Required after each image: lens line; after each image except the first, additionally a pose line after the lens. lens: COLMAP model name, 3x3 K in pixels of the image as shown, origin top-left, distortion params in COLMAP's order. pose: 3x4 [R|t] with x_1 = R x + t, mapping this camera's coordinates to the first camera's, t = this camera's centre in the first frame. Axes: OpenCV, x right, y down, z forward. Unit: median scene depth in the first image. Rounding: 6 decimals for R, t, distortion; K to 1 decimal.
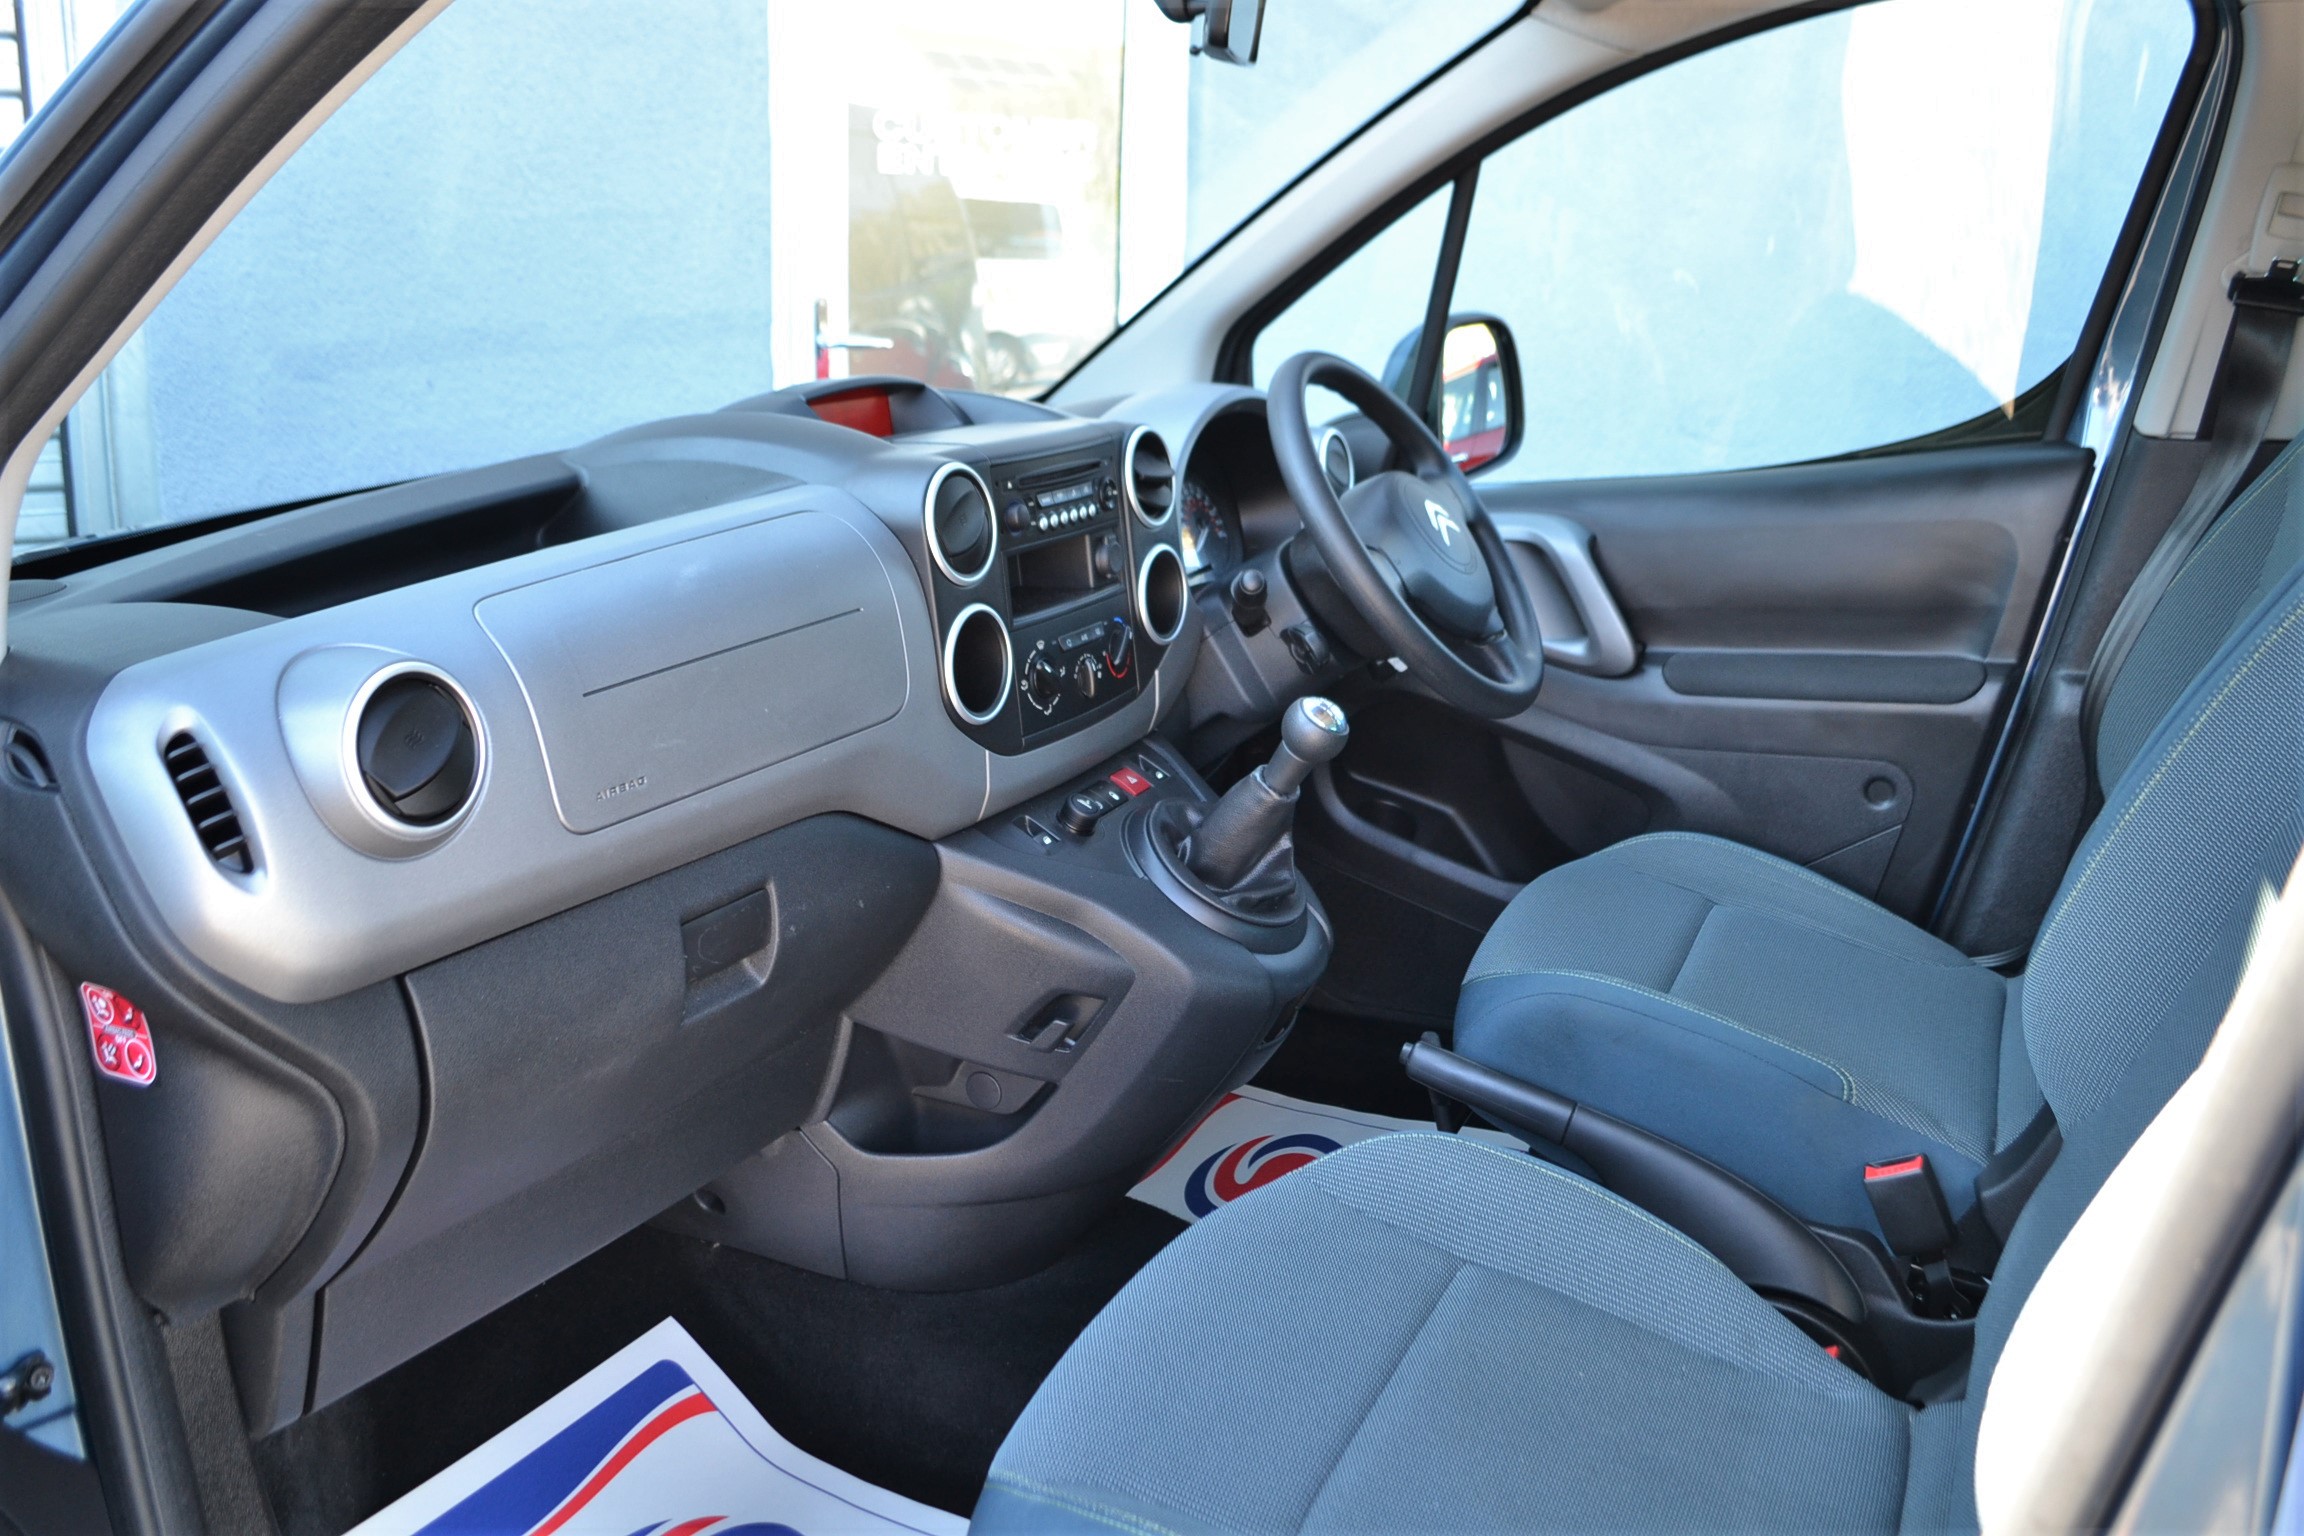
lens RADIAL K [[1848.1, 0, 1147.5], [0, 1848.1, 733.9], [0, 0, 1]] dist [-0.081394, 0.008491]
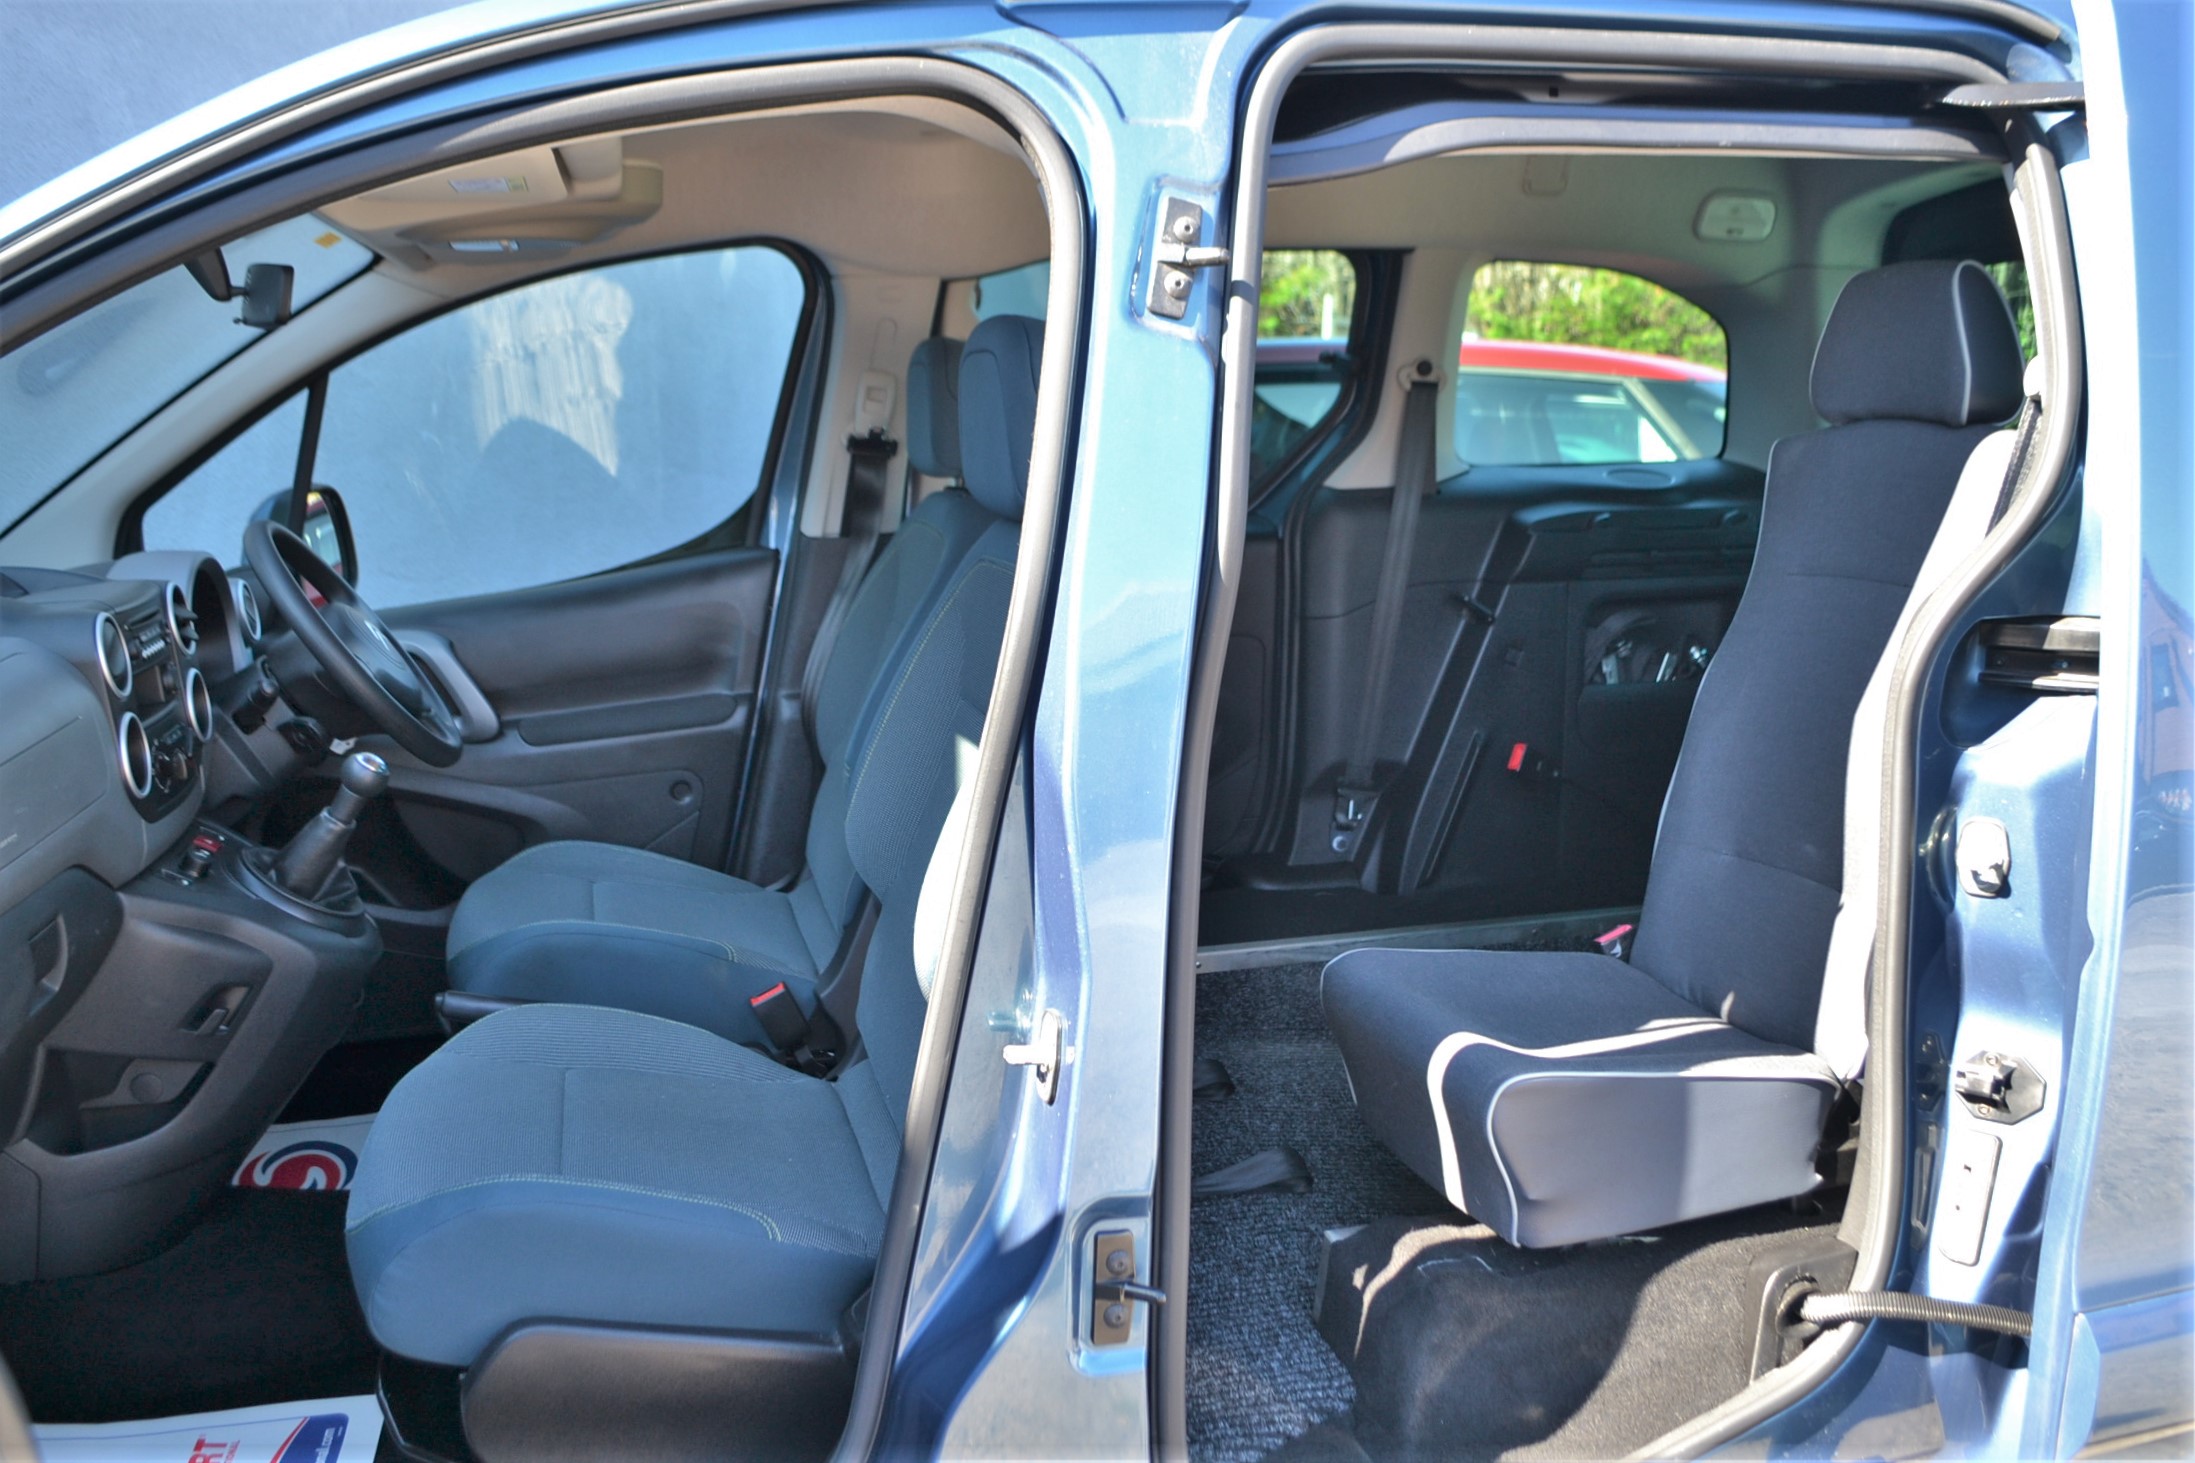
lens RADIAL K [[1844.0, 0, 1094.8], [0, 1844.0, 699.1], [0, 0, 1]] dist [-0.080064, 0.009011]
pose [[0.753101, -0.114738, 0.647822, -0.355867], [0.175341, 0.984064, -0.029544, 0.073355], [-0.634109, 0.135840, 0.761218, -0.412731]]
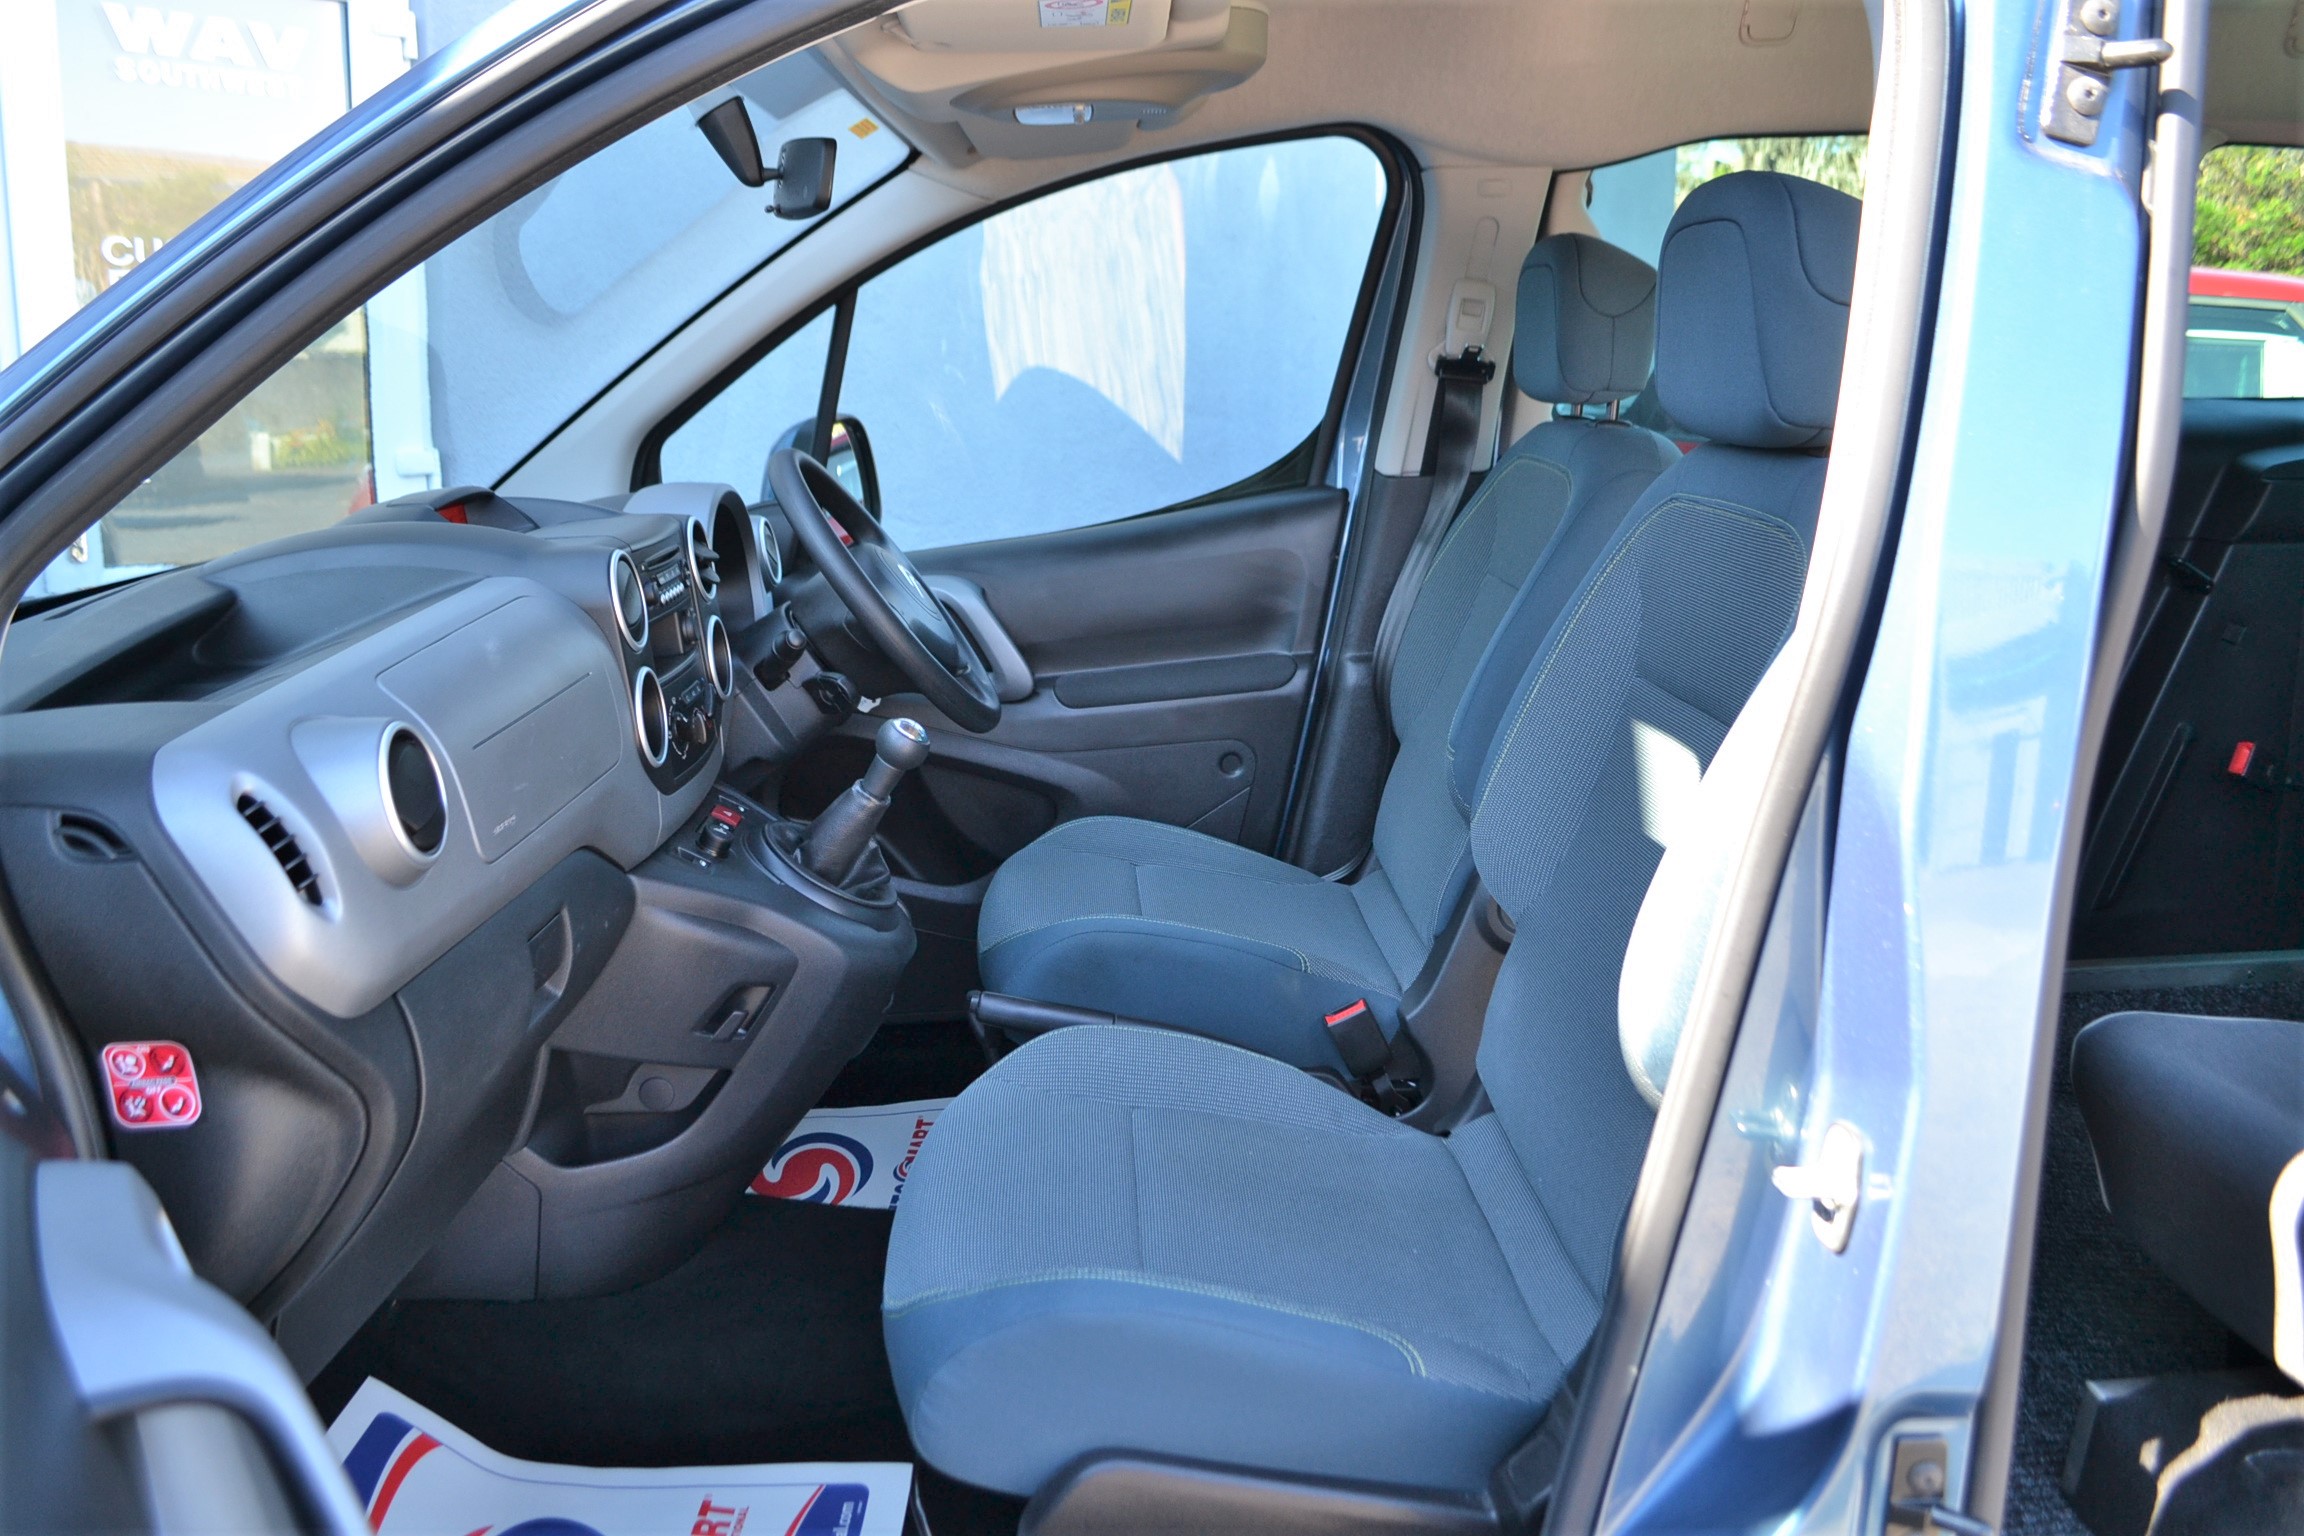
lens RADIAL K [[1848.1, 0, 1147.5], [0, 1848.1, 733.9], [0, 0, 1]] dist [-0.081394, 0.008491]
pose [[0.880649, -0.115160, 0.459560, -0.300701], [0.140329, 0.989885, -0.020858, 0.036044], [-0.452510, 0.082858, 0.887902, -0.163473]]
